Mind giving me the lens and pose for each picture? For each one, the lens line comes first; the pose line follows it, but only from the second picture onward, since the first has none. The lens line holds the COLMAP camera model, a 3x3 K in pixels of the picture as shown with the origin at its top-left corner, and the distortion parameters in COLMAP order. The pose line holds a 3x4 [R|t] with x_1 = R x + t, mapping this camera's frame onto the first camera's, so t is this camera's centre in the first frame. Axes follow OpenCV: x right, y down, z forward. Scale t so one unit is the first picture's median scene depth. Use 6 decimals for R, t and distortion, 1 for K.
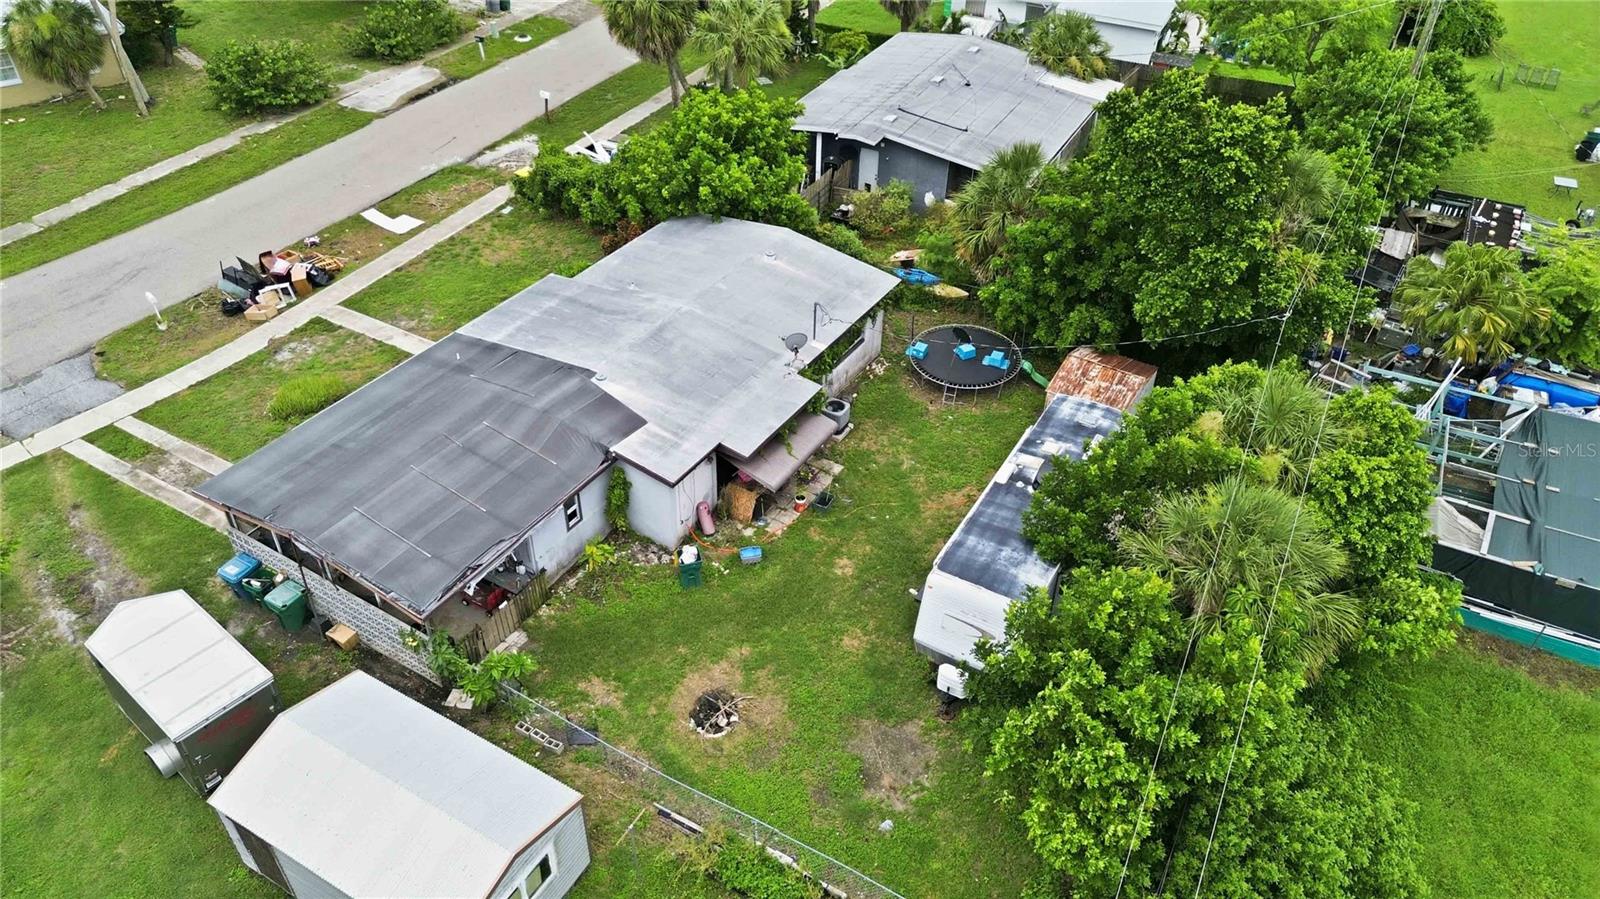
lens RADIAL K [[1135.0, 0, 800.0], [0, 1135.0, 449.5], [0, 0, 1]] dist [0.074958, -0.078421]
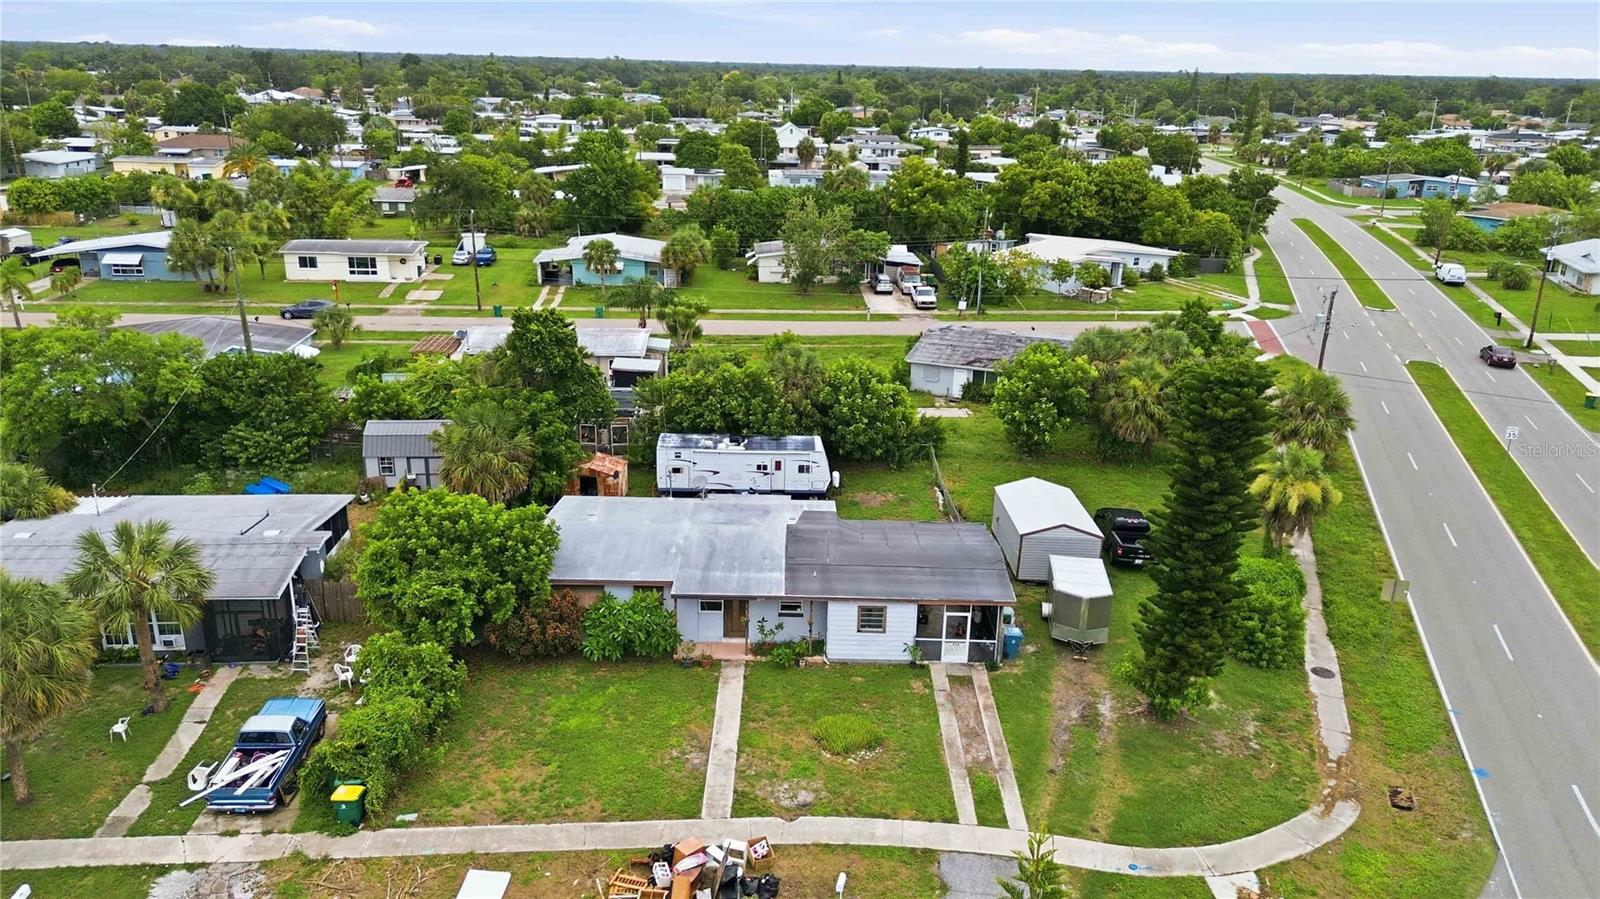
lens RADIAL K [[1135.0, 0, 800.0], [0, 1135.0, 449.5], [0, 0, 1]] dist [0.074958, -0.078421]
pose [[-0.526240, -0.302862, 0.794572, -1.109182], [0.499567, 0.646047, 0.577110, -0.812558], [-0.688116, 0.700641, -0.188676, 0.980221]]
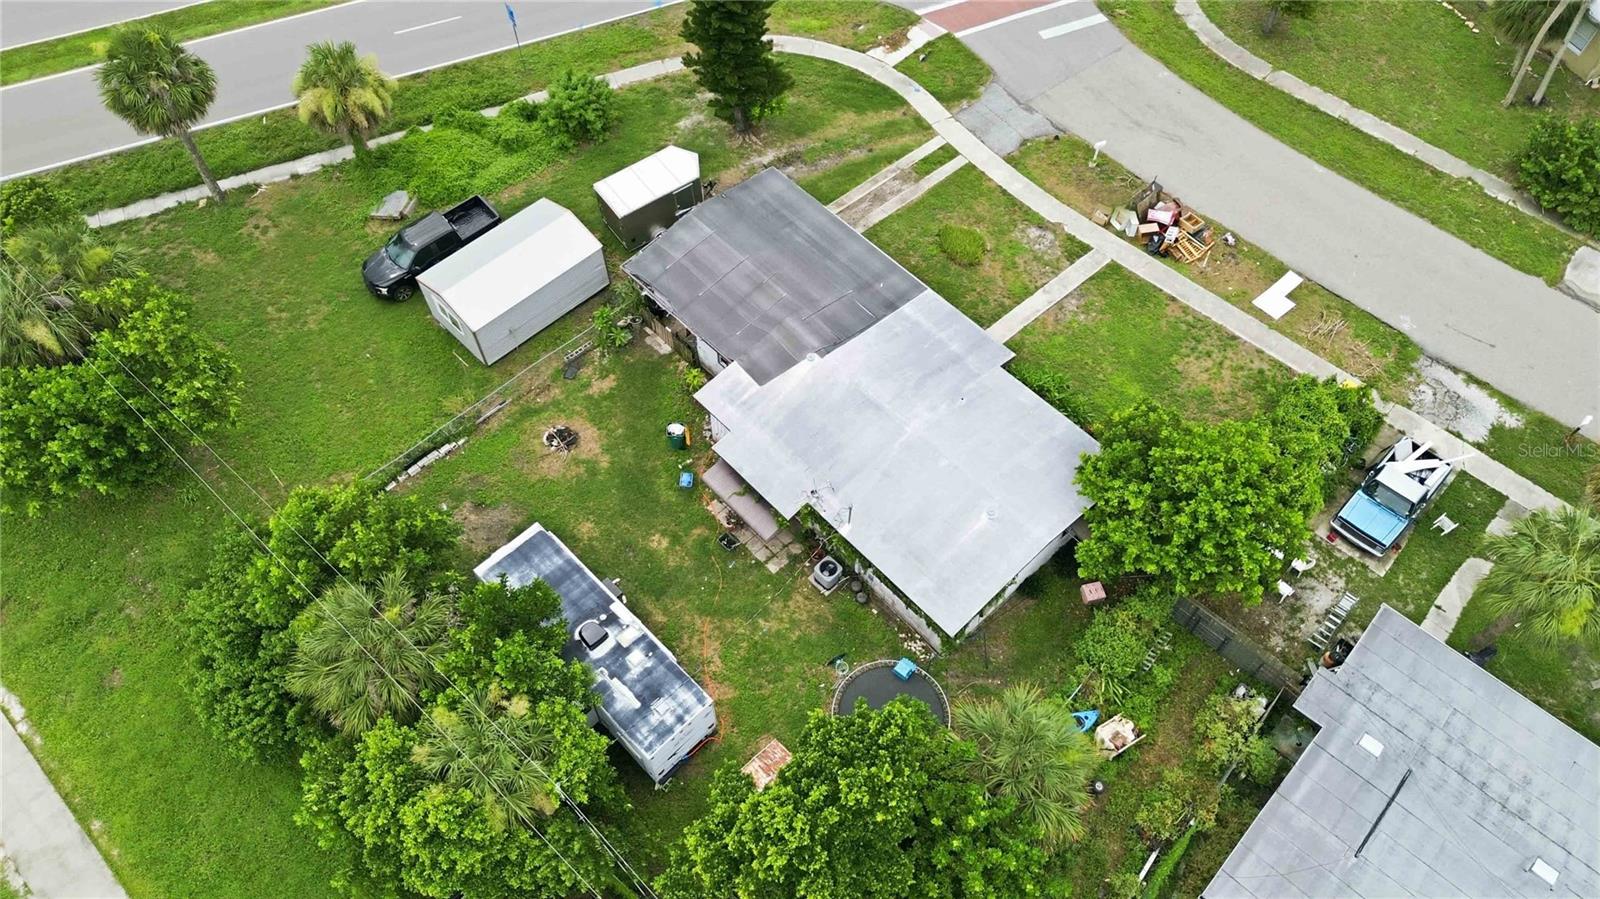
lens RADIAL K [[1135.0, 0, 800.0], [0, 1135.0, 449.5], [0, 0, 1]] dist [0.074958, -0.078421]
pose [[-0.264056, 0.799582, -0.539391, 0.484232], [-0.601992, 0.300312, 0.739877, -0.781794], [0.753578, 0.520078, 0.402043, 0.427399]]
